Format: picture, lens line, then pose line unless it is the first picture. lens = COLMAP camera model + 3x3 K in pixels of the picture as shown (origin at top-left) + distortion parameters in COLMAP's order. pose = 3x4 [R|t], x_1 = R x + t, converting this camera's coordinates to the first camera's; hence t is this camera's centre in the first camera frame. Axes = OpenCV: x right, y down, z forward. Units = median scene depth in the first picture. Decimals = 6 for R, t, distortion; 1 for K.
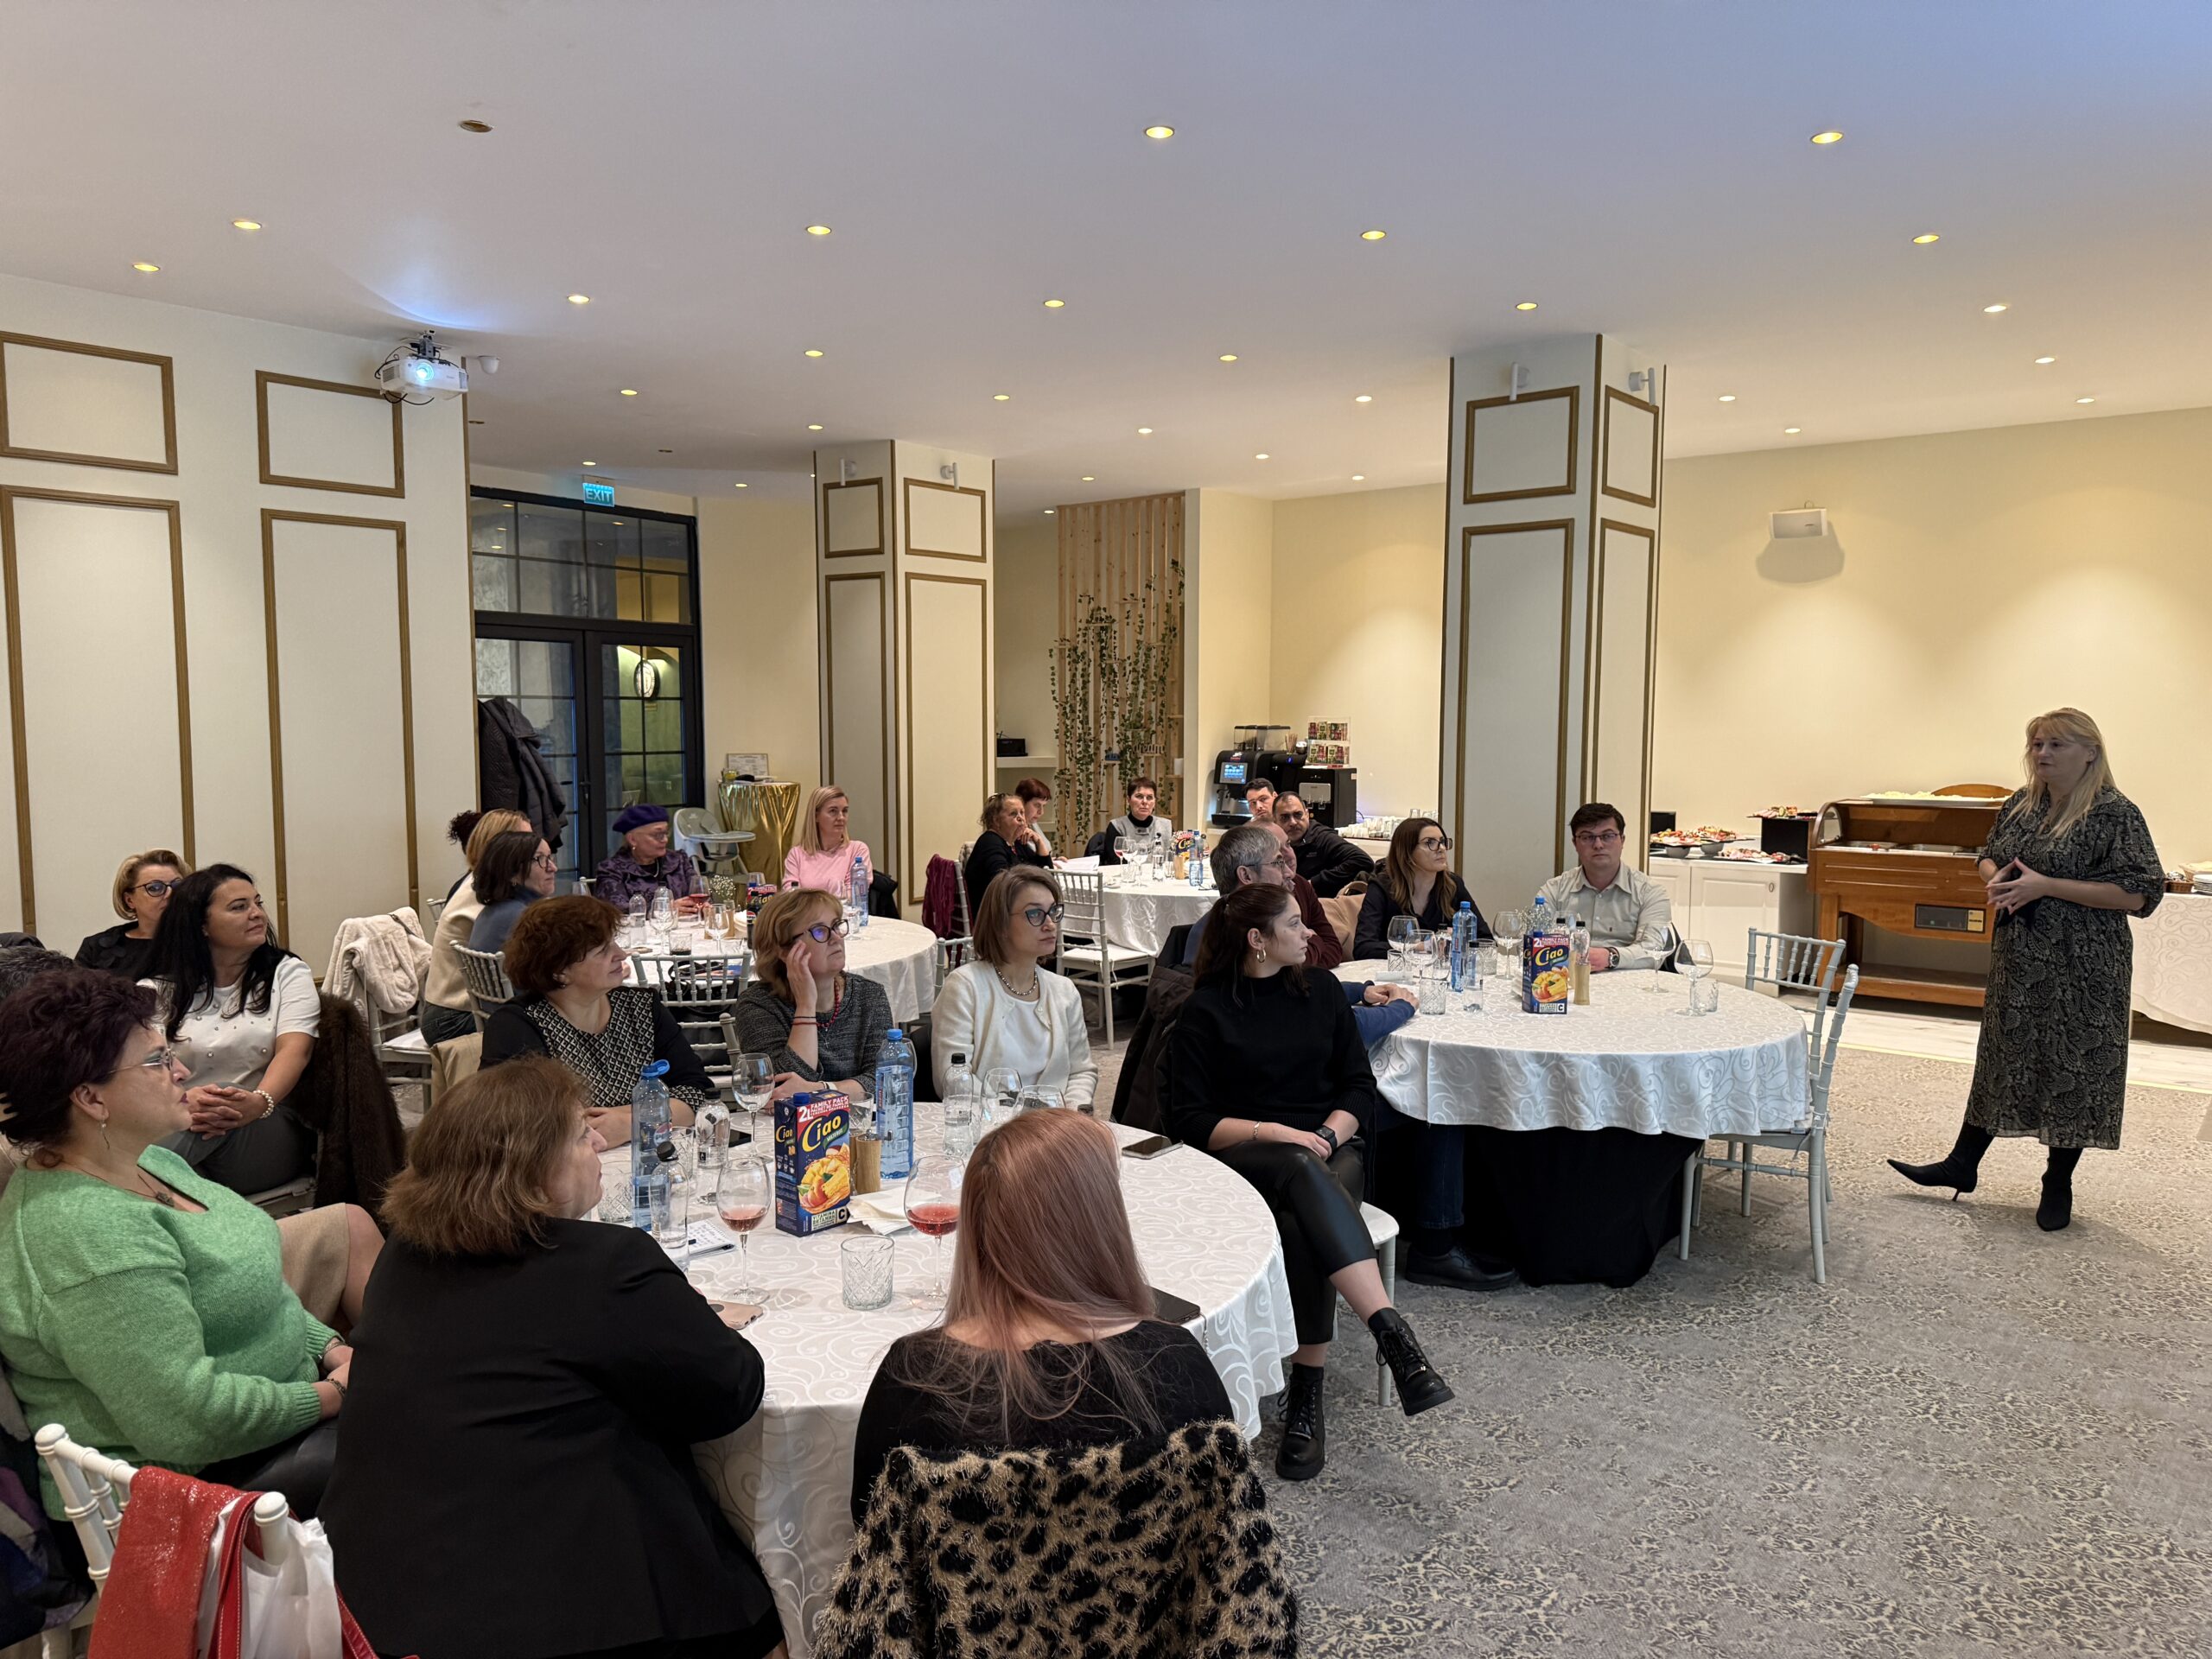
lens RADIAL K [[1518.8, 0, 1093.2], [0, 1518.8, 833.0], [0, 0, 1]] dist [0.132119, -0.183508]
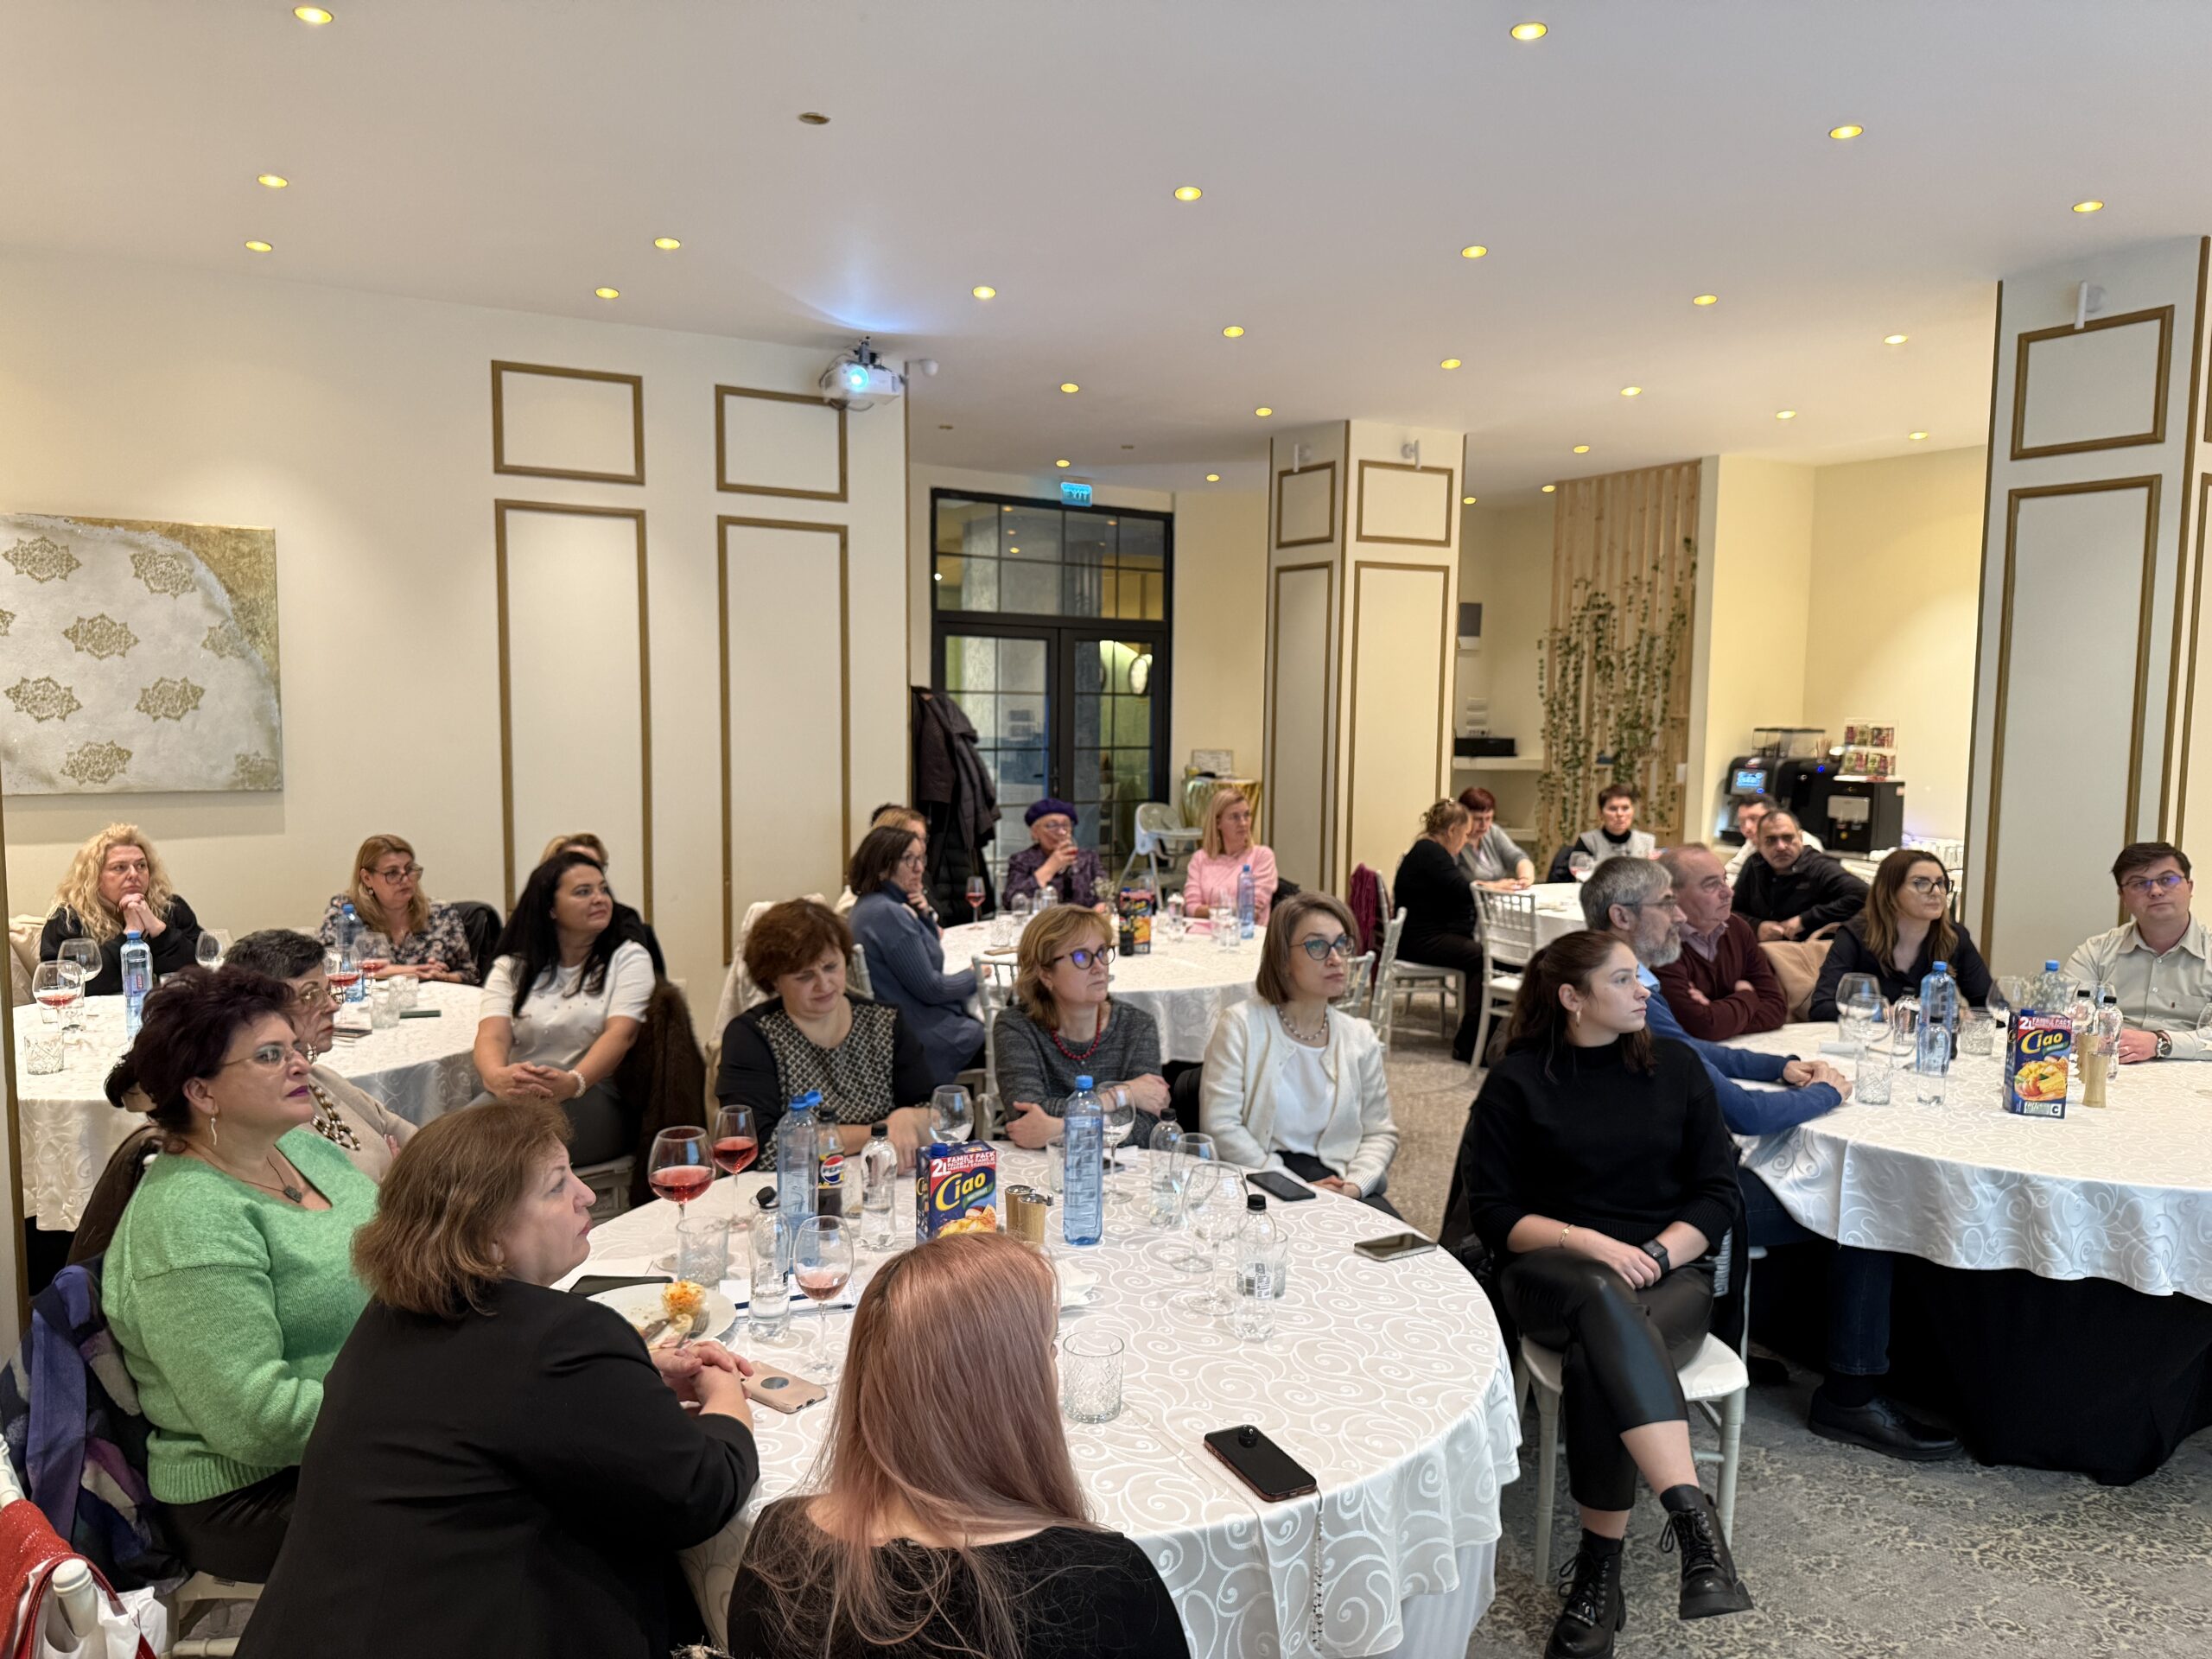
lens RADIAL K [[1535.9, 0, 1106.9], [0, 1535.9, 842.7], [0, 0, 1]] dist [0.130789, -0.210117]
pose [[0.941606, 0.041605, -0.334137, 0.085249], [-0.038302, 0.999130, 0.016472, -0.010819], [0.334532, -0.002712, 0.942381, 0.078141]]
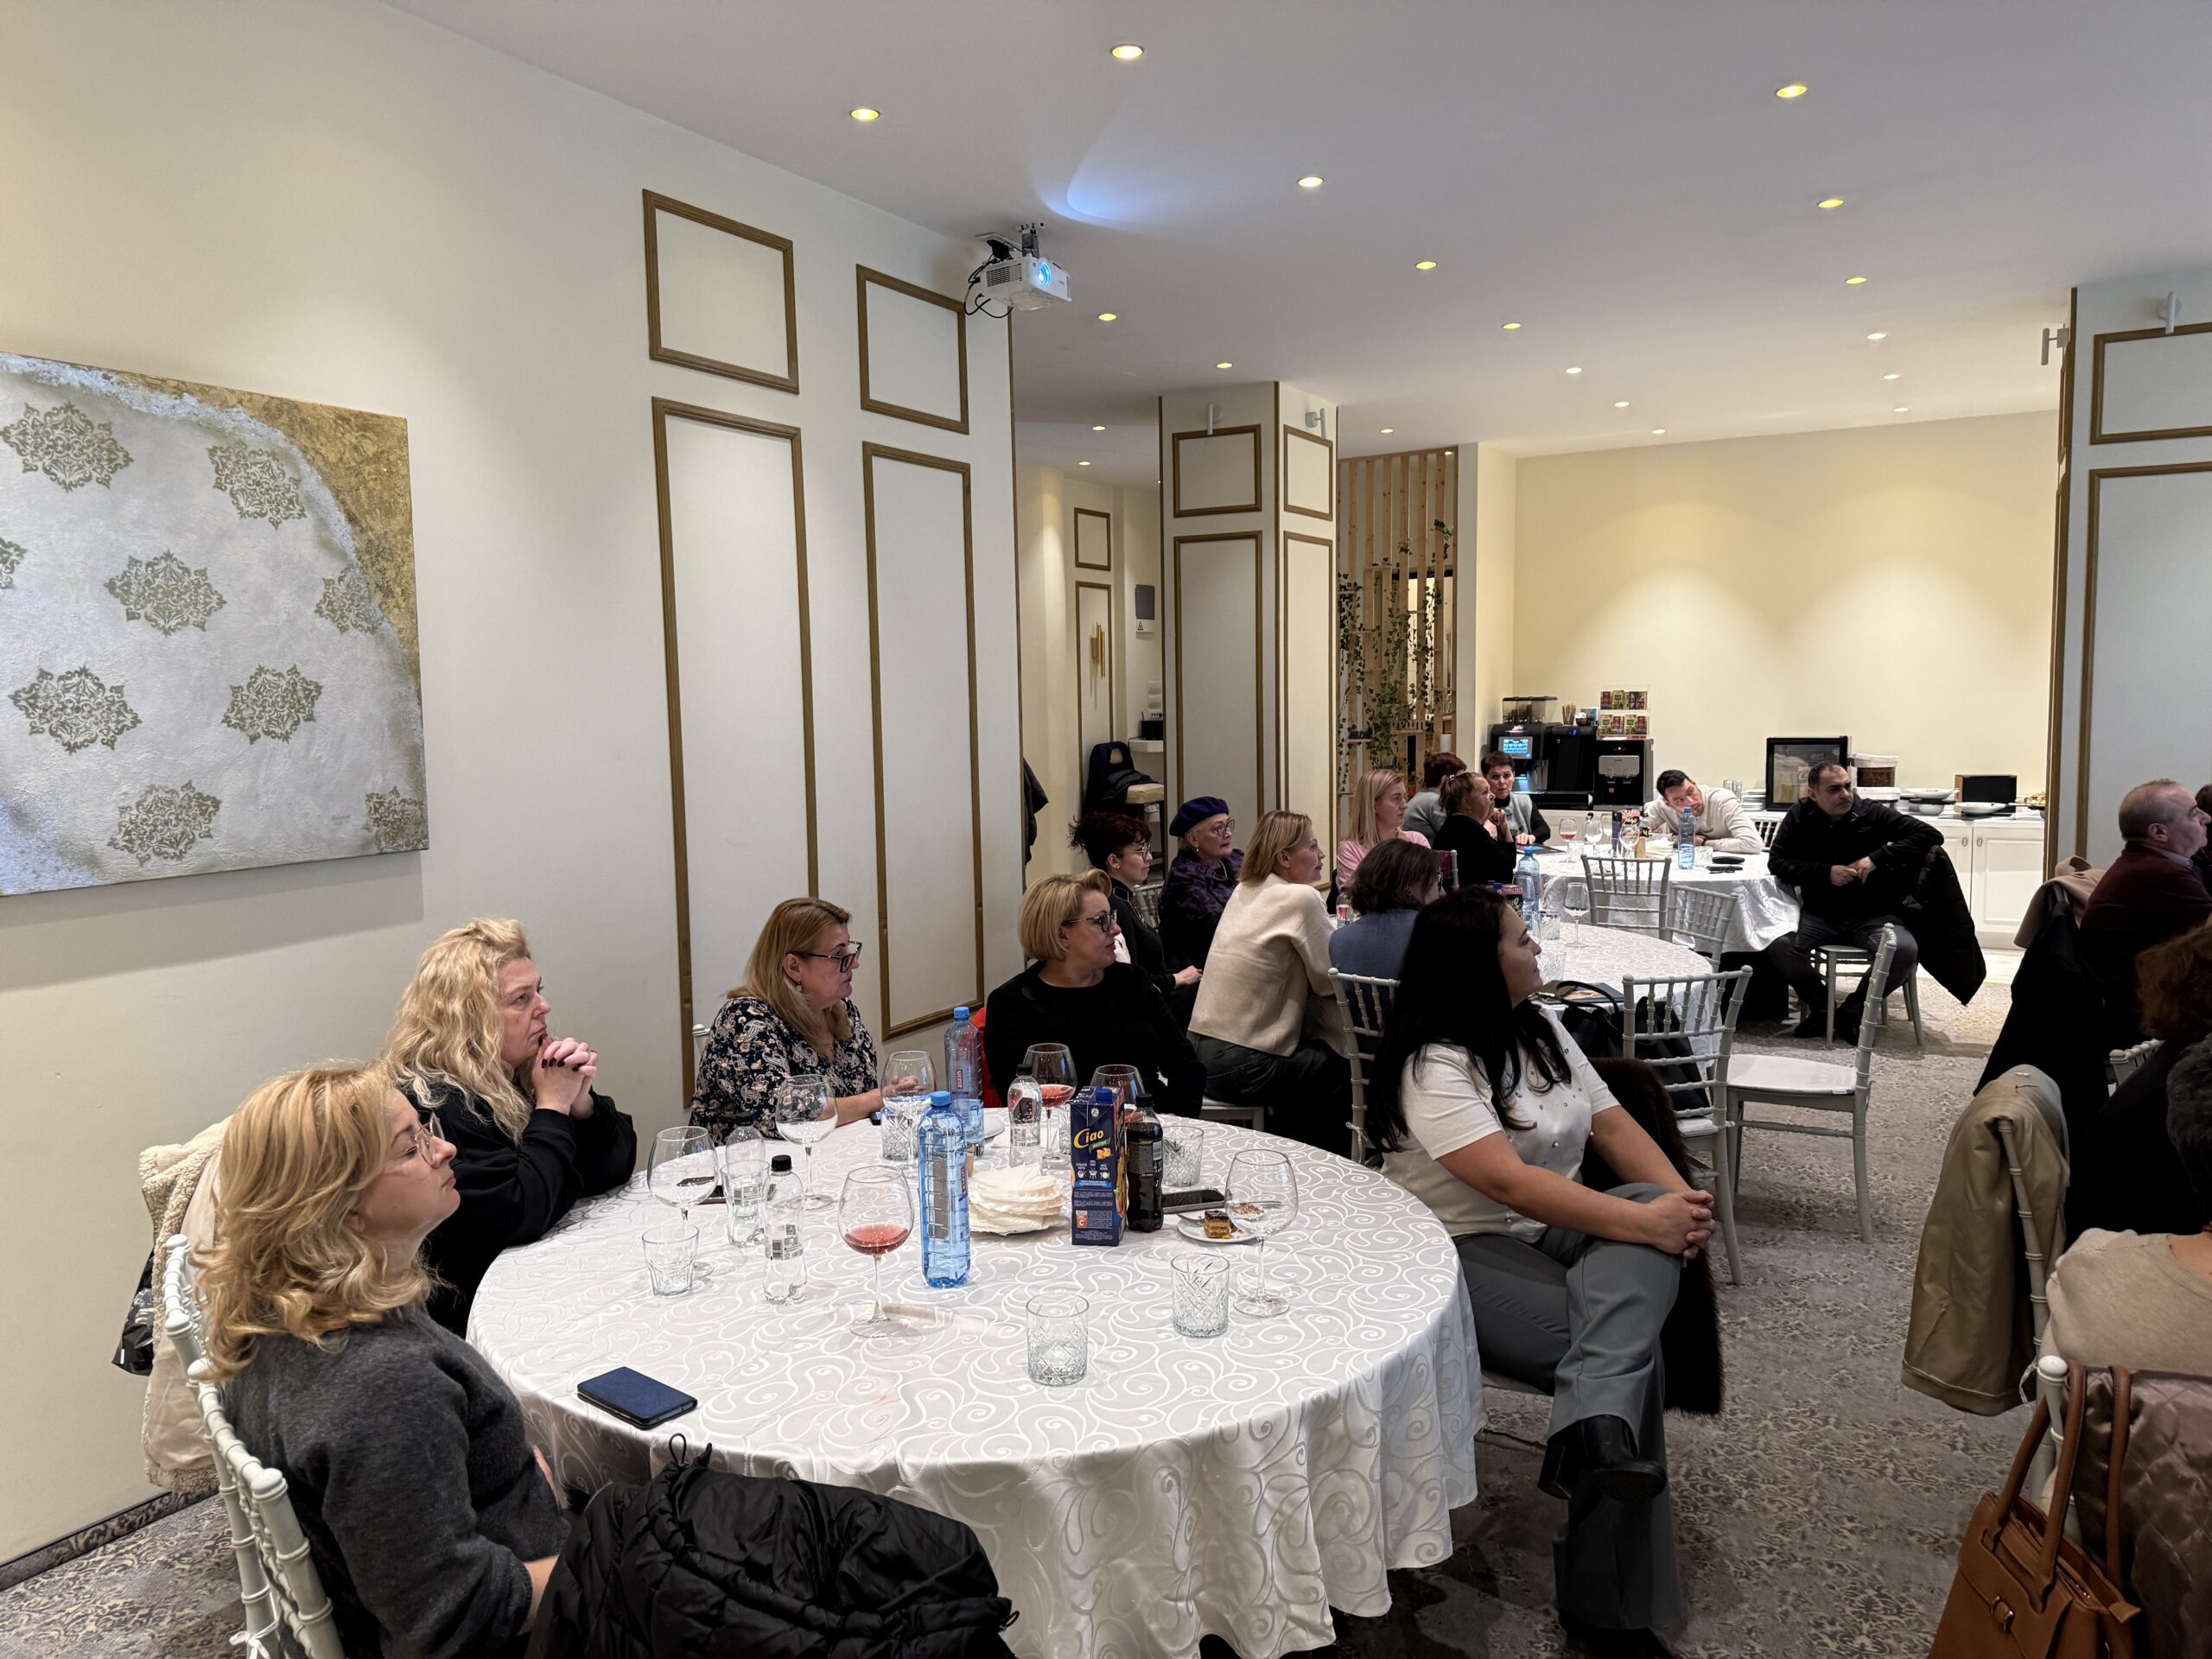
lens RADIAL K [[1525.5, 0, 1152.1], [0, 1525.5, 829.5], [0, 0, 1]] dist [0.139520, -0.207467]
pose [[0.984064, -0.034934, 0.174349, -0.532525], [0.033561, 0.999378, 0.010819, -0.012363], [-0.174619, -0.004796, 0.984624, 0.188885]]
